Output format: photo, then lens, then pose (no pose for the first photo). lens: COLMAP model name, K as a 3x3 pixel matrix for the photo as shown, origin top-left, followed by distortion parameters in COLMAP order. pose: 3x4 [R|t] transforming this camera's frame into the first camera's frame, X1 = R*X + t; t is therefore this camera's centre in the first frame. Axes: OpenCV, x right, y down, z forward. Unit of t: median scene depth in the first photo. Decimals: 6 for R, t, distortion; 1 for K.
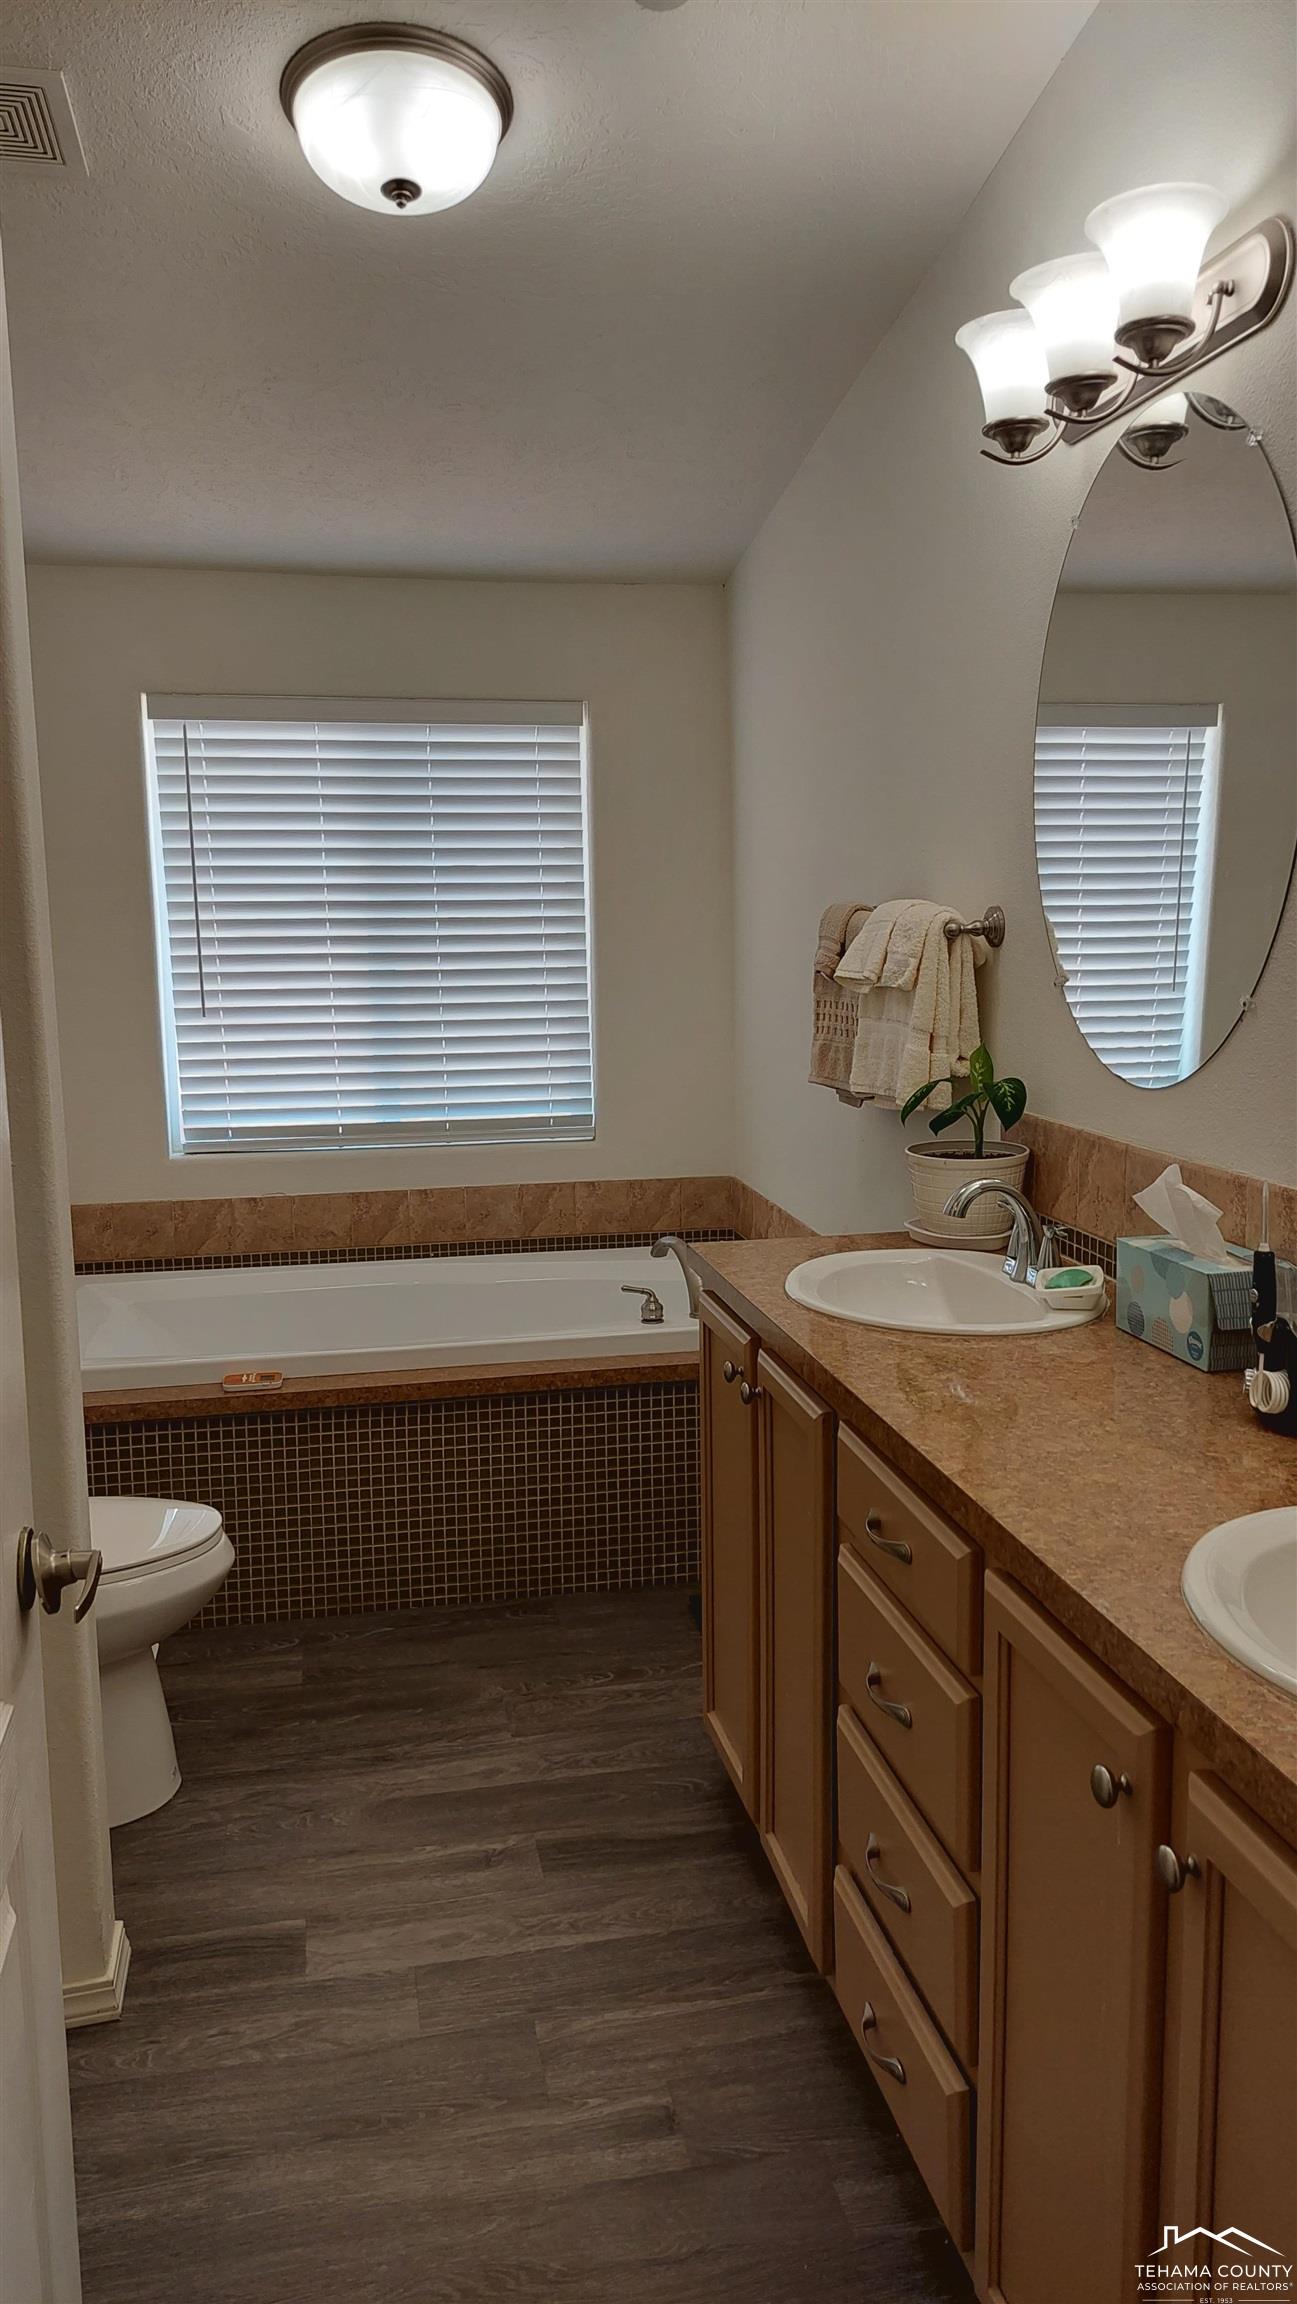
lens RADIAL K [[1640.2, 0, 655.6], [0, 1640.2, 1141.2], [0, 0, 1]] dist [0.058359, -0.069710]
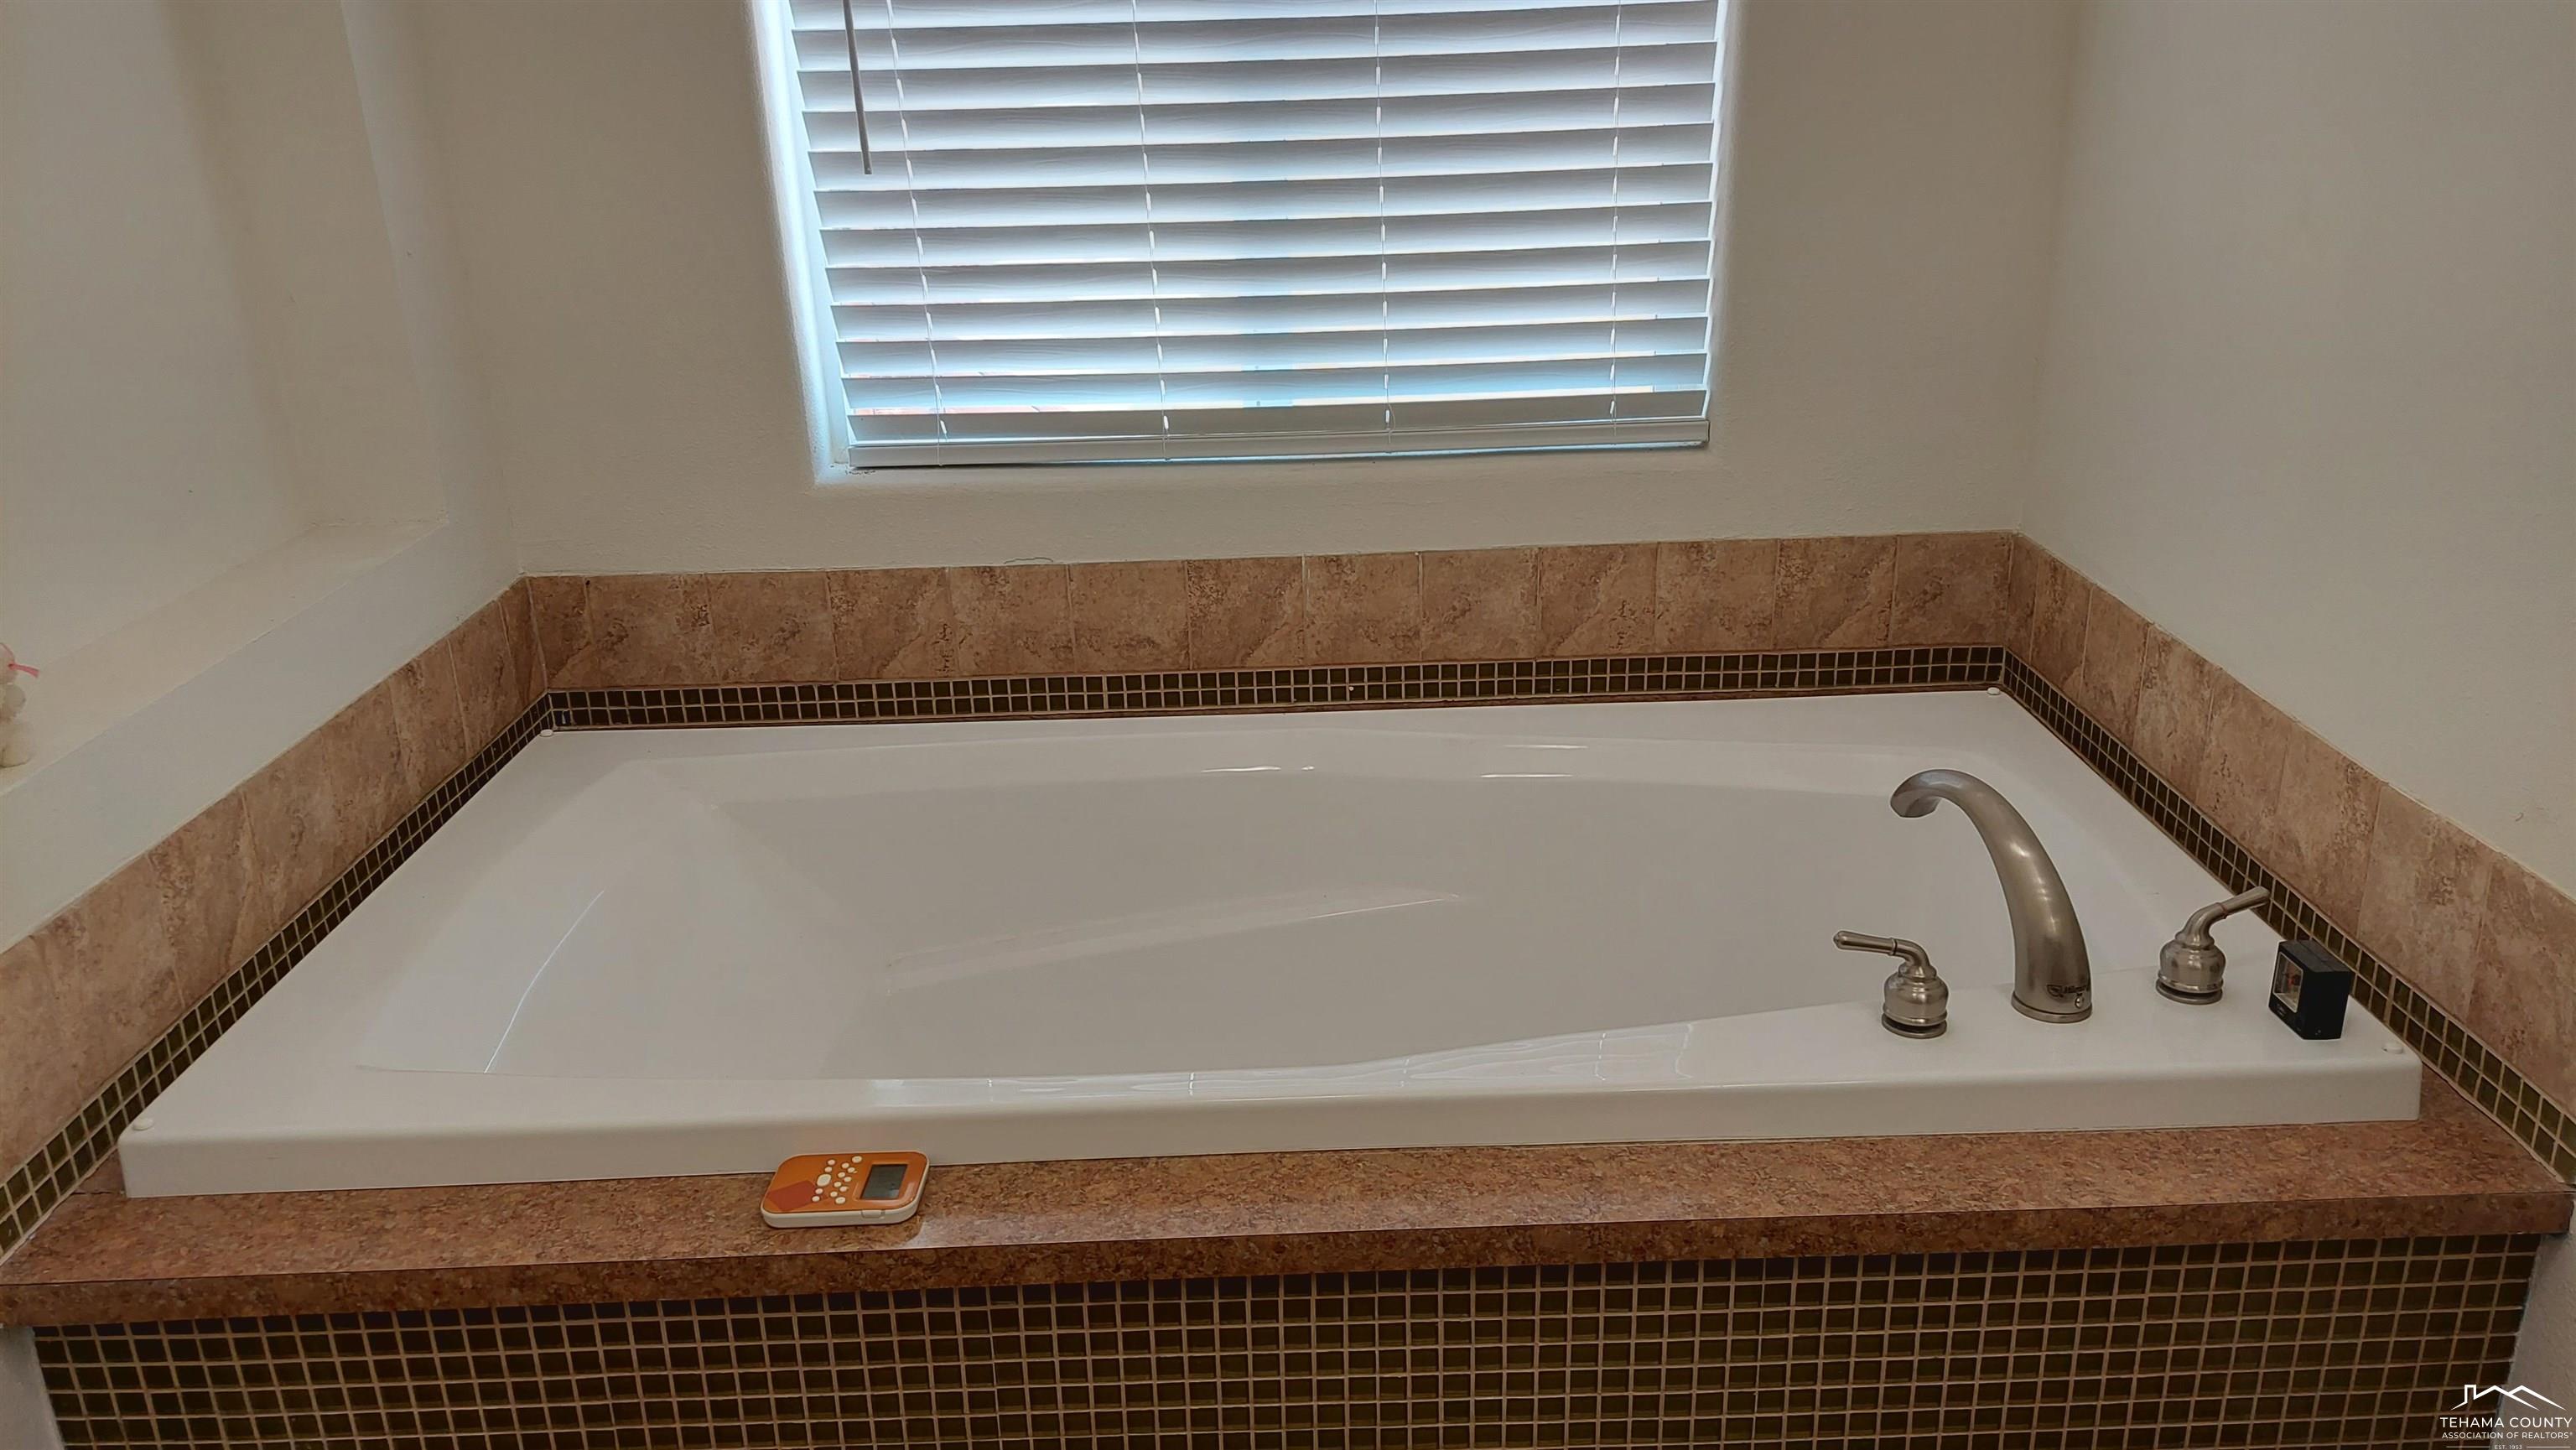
lens RADIAL K [[1833.9, 0, 1309.8], [0, 1833.9, 745.7], [0, 0, 1]] dist [0.058359, -0.069710]
pose [[0.984130, 0.047769, -0.170898, -0.056799], [-0.008413, 0.974562, 0.223960, -0.036353], [0.177249, -0.218968, 0.959498, 0.492395]]
